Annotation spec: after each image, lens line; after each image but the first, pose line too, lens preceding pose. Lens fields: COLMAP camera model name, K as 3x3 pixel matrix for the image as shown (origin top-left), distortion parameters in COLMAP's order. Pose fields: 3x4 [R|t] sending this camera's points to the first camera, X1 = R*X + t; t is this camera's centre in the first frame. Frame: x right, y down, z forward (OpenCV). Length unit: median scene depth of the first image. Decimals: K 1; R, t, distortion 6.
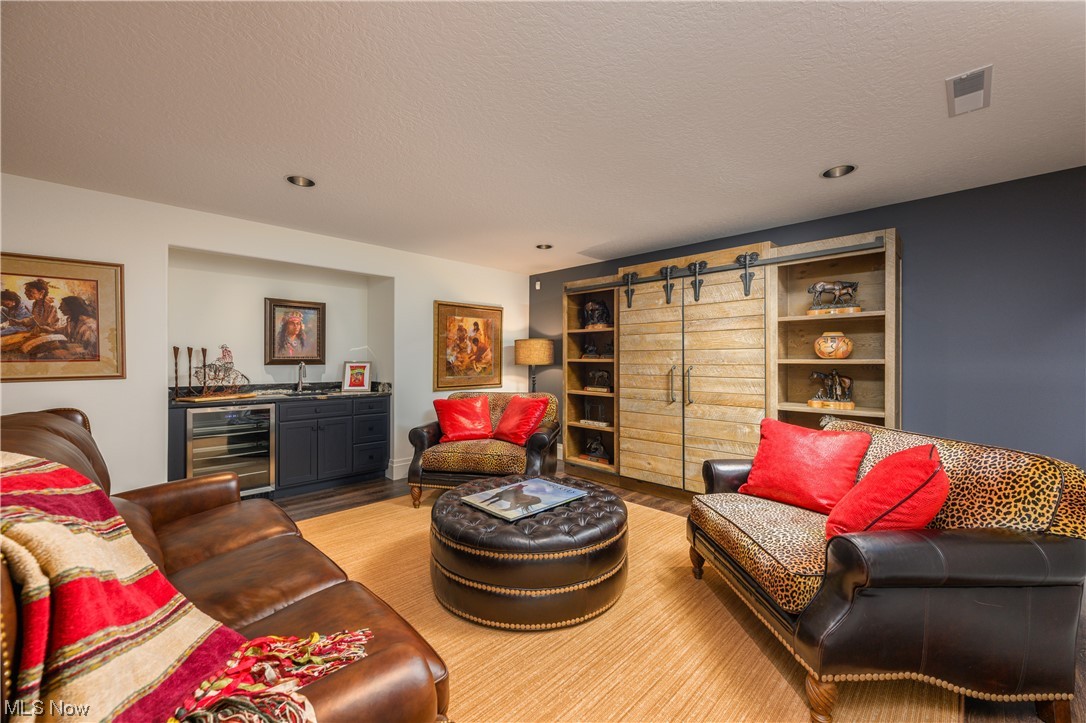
lens RADIAL K [[428.9, 0, 539.5], [0, 428.9, 358.7], [0, 0, 1]] dist [-0.002578, 0.000324]
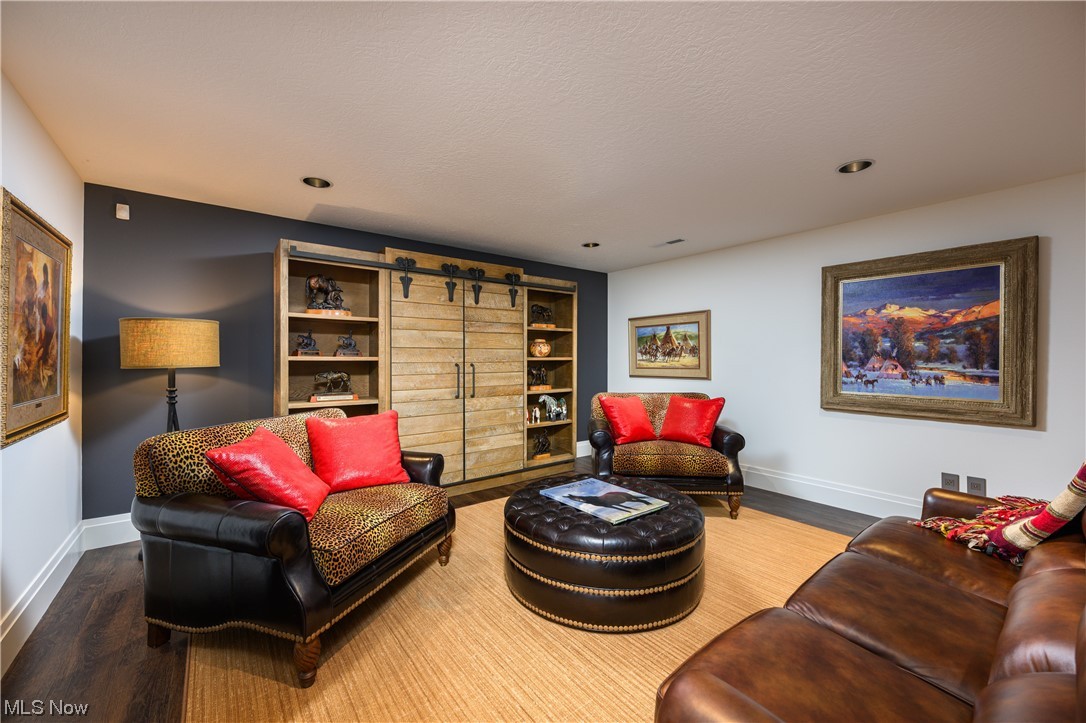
lens RADIAL K [[428.9, 0, 540.2], [0, 428.9, 360.6], [0, 0, 1]] dist [-0.002578, 0.000324]
pose [[0.125141, -0.007513, 0.992111, -0.717931], [-0.001562, 0.999969, 0.007770, 0.001068], [-0.992138, -0.002522, 0.125125, 0.718216]]
